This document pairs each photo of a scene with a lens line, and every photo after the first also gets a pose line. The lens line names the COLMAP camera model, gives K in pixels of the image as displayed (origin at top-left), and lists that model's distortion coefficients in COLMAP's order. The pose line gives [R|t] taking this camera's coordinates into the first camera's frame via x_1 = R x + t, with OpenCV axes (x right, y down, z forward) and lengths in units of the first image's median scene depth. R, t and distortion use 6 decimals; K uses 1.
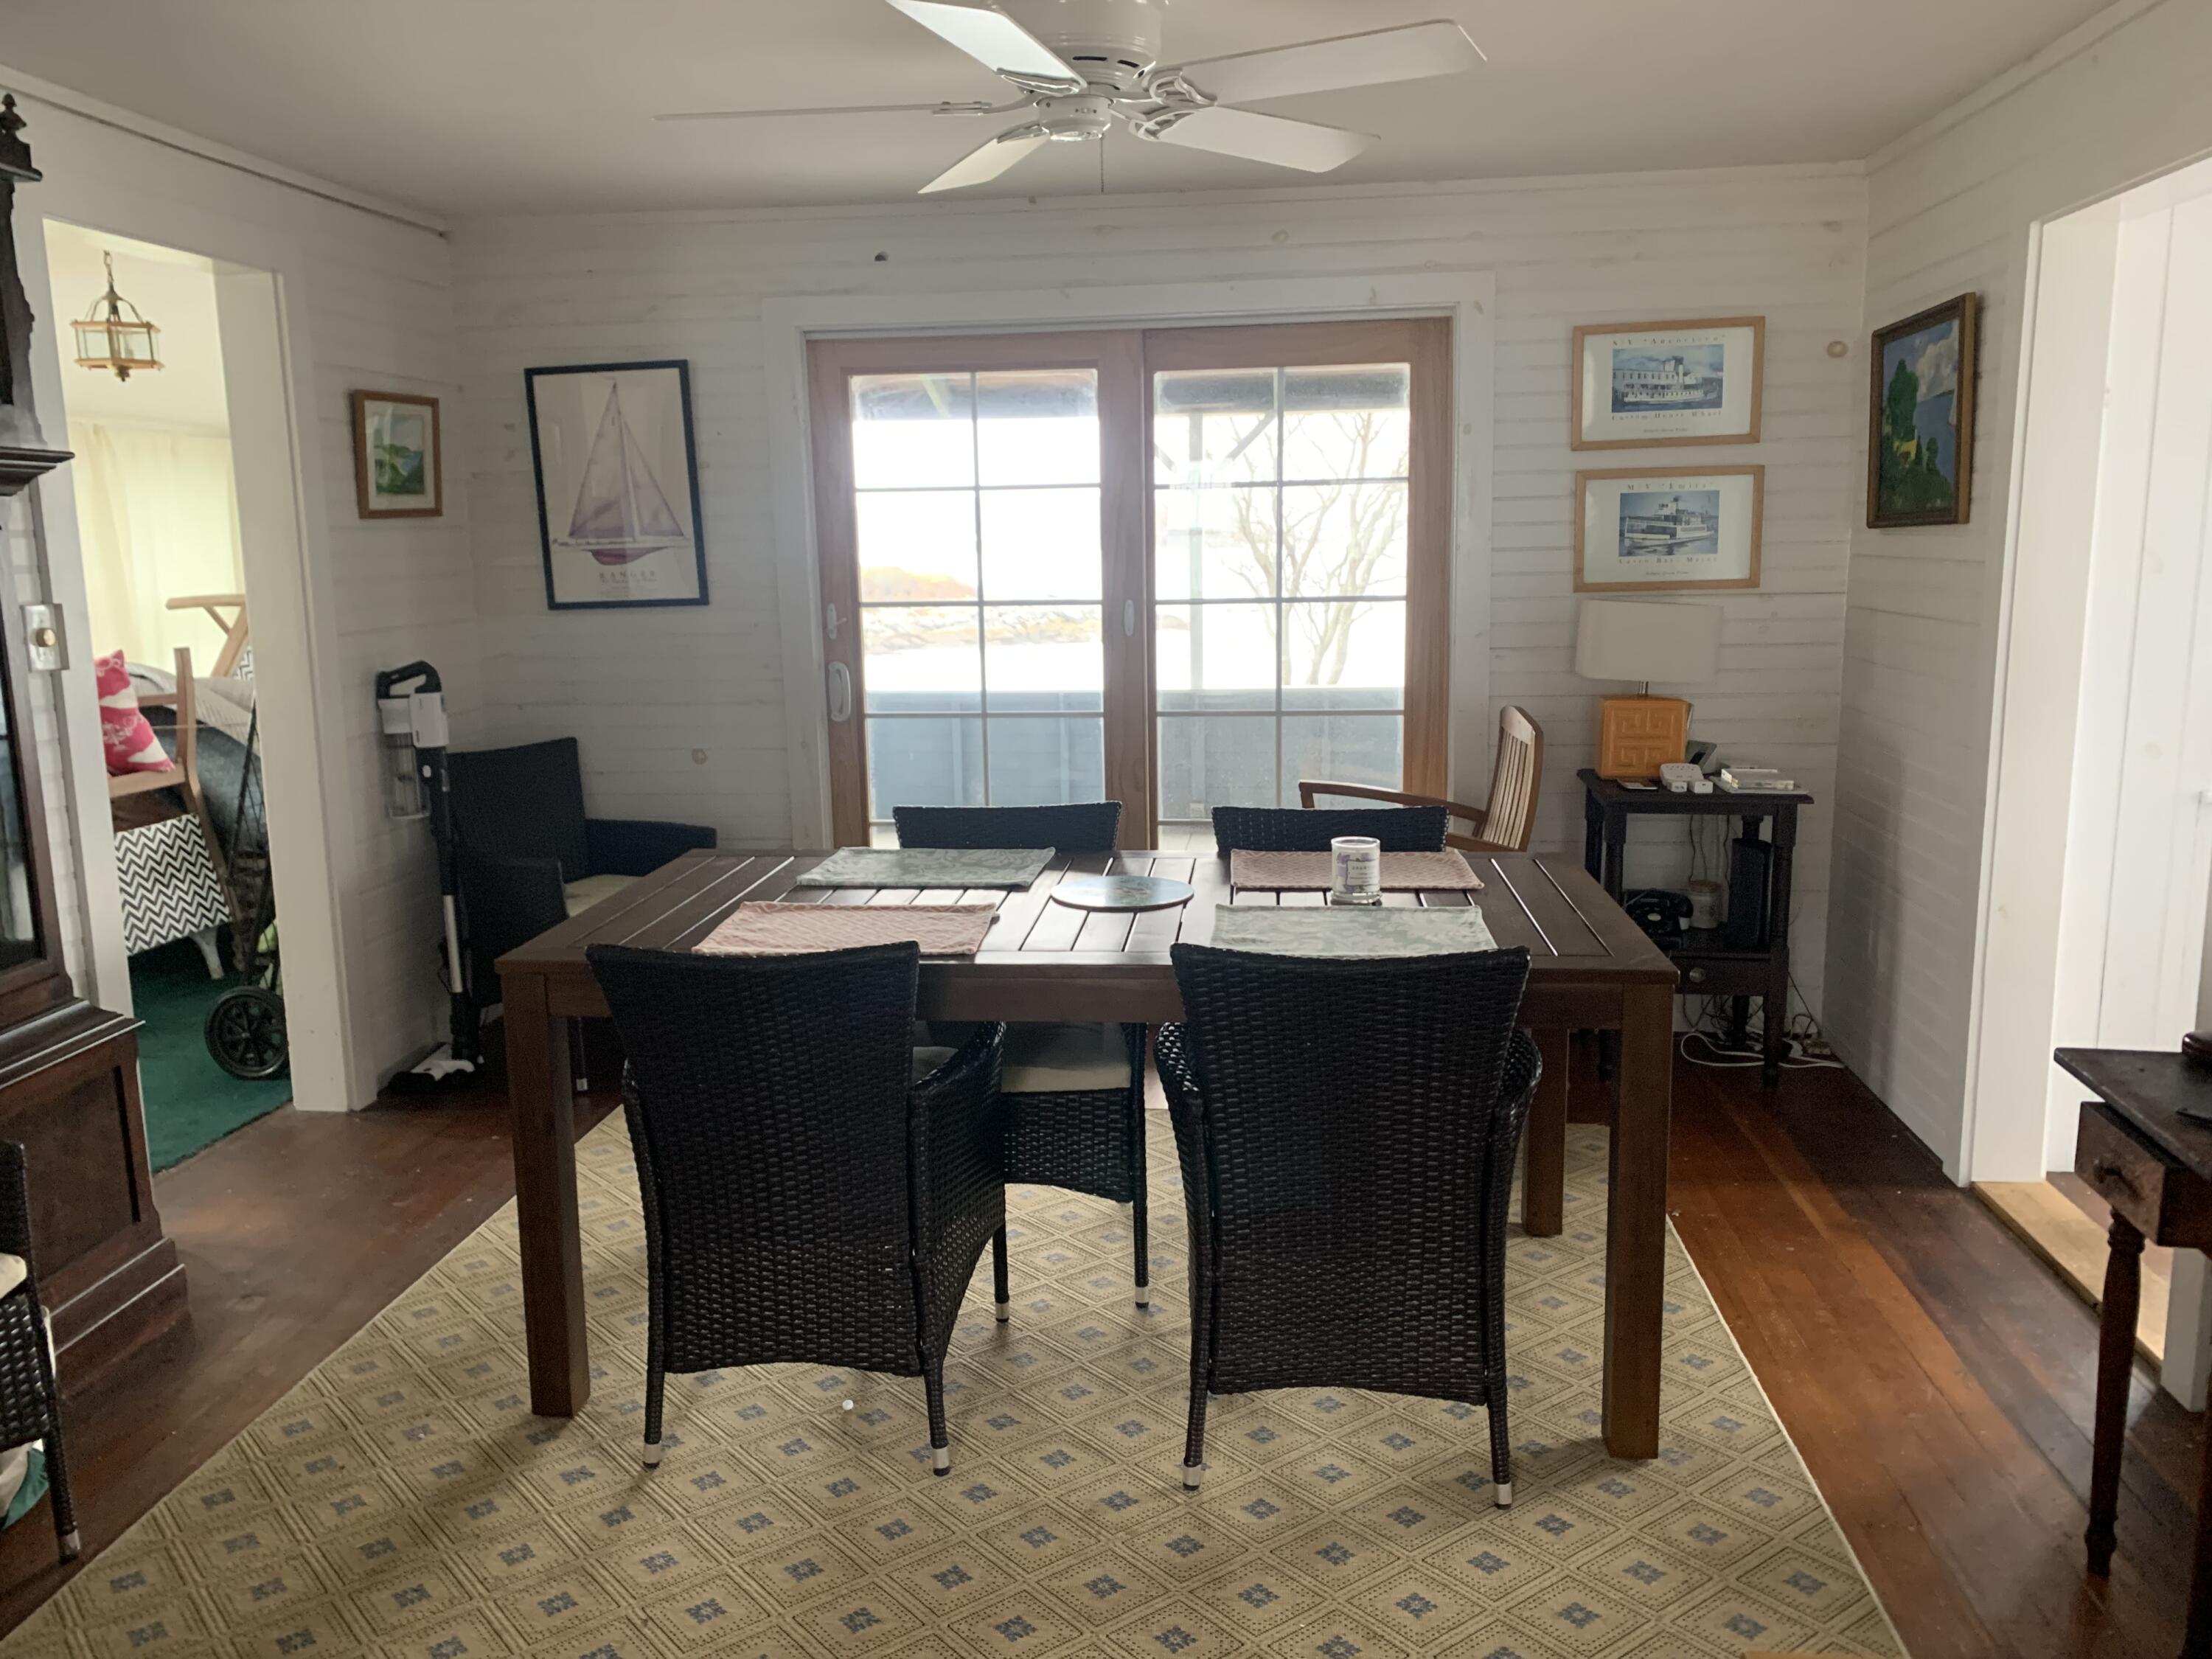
lens RADIAL K [[1717.1, 0, 1095.6], [0, 1717.1, 827.4], [0, 0, 1]] dist [0.037323, -0.025911]
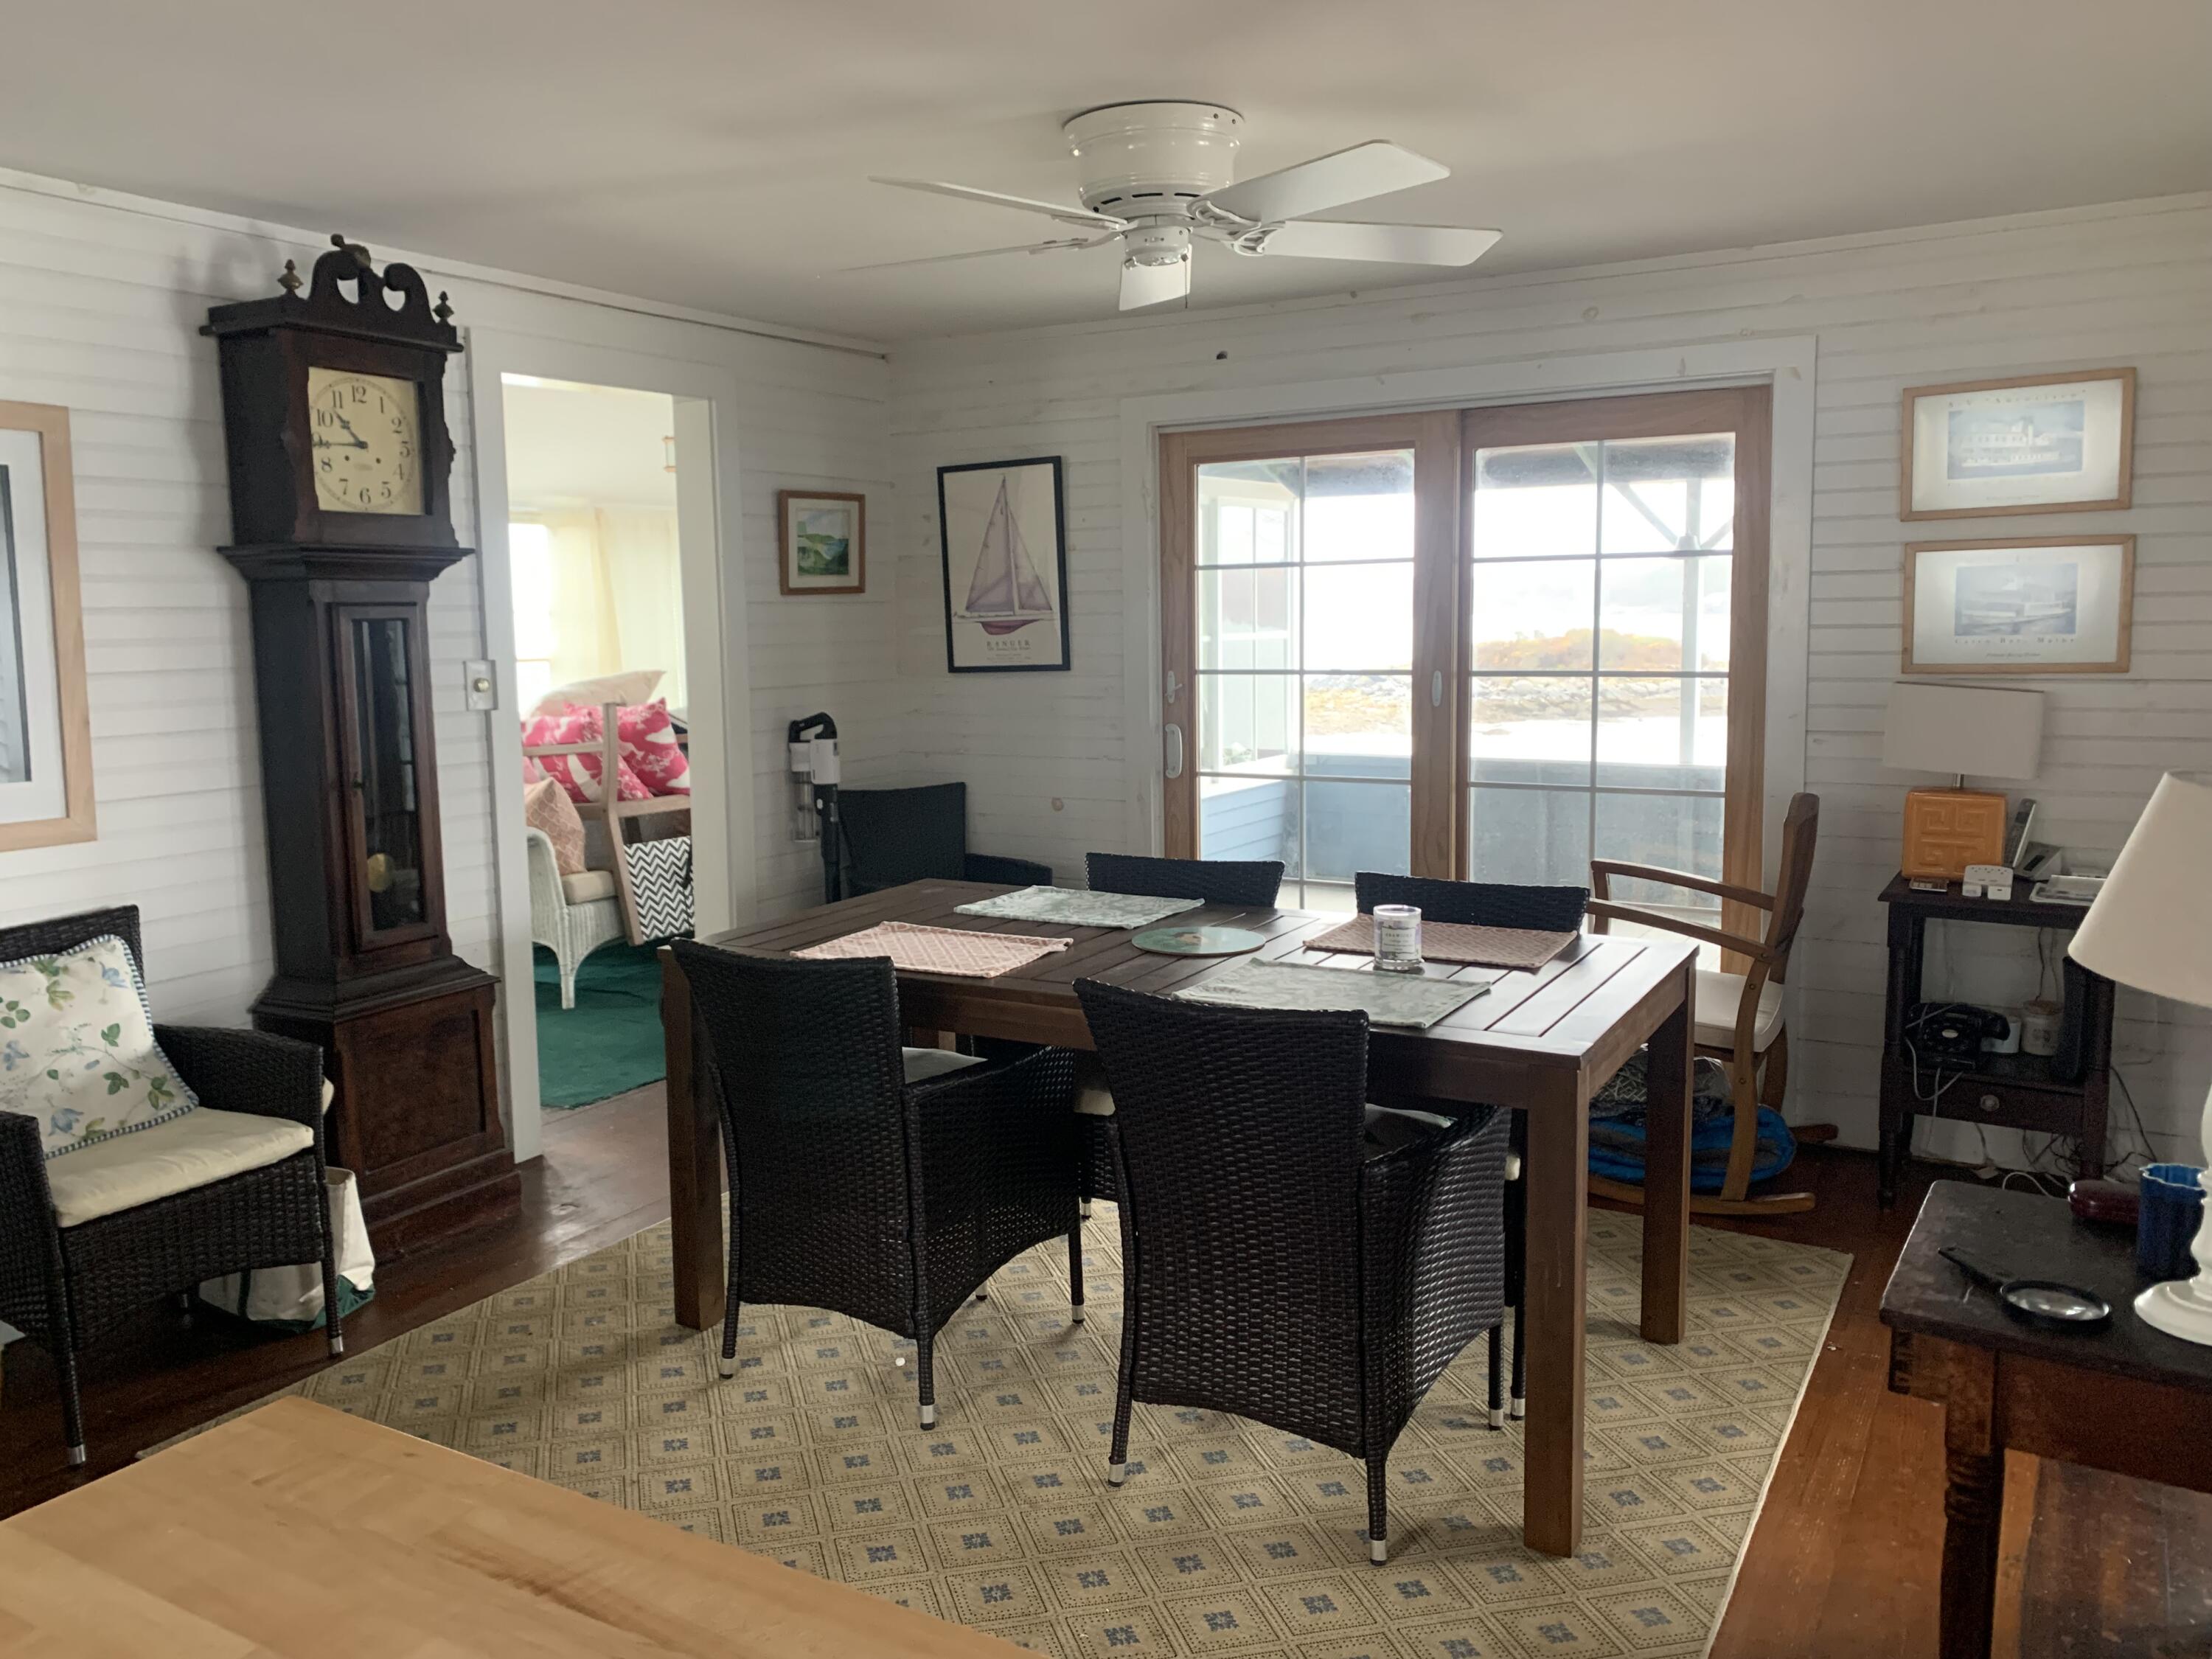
lens RADIAL K [[1717.1, 0, 1098.0], [0, 1717.1, 826.0], [0, 0, 1]] dist [0.037323, -0.025911]
pose [[0.913273, 0.055602, -0.403535, 0.269080], [-0.070814, 0.997228, -0.022860, -0.003810], [0.401145, 0.049453, 0.914678, -0.013035]]
